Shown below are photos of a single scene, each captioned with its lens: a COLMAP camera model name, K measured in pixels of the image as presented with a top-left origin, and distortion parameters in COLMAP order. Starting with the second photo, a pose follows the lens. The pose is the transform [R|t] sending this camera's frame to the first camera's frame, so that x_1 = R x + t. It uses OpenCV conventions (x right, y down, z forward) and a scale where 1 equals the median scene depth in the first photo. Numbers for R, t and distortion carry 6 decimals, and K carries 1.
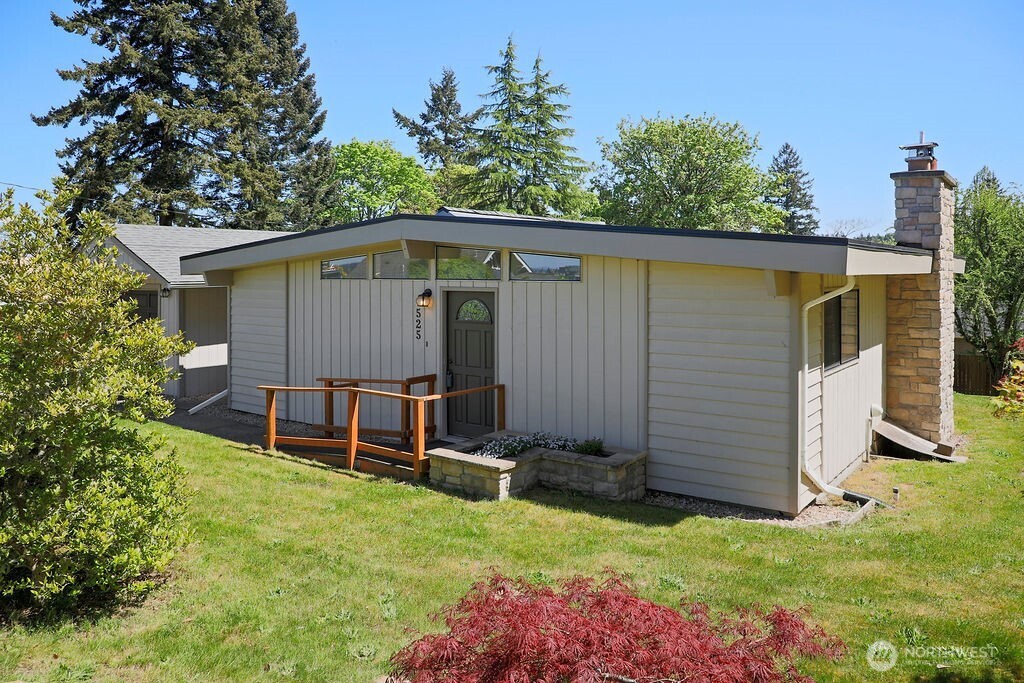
lens RADIAL K [[738.8, 0, 514.4], [0, 738.8, 258.4], [0, 0, 1]] dist [-0.059098, 0.017606]
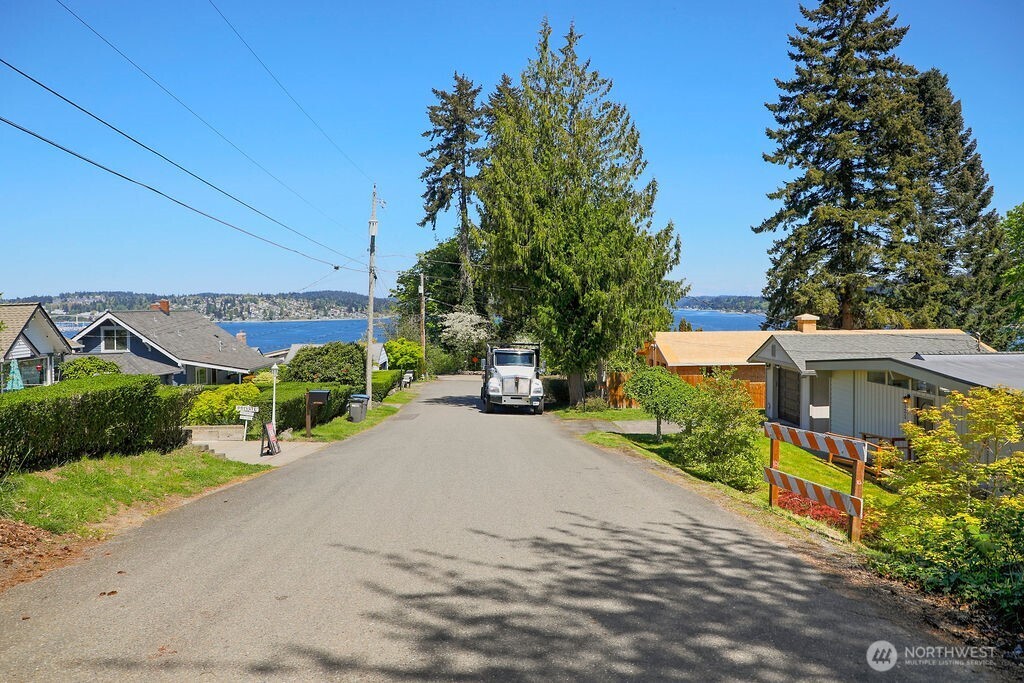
lens RADIAL K [[738.8, 0, 509.3], [0, 738.8, 333.7], [0, 0, 1]] dist [-0.059098, 0.017606]
pose [[0.599035, 0.030046, -0.800159, 0.221694], [0.019769, 0.998436, 0.052291, -0.067884], [0.800479, -0.047142, 0.597504, -0.278247]]
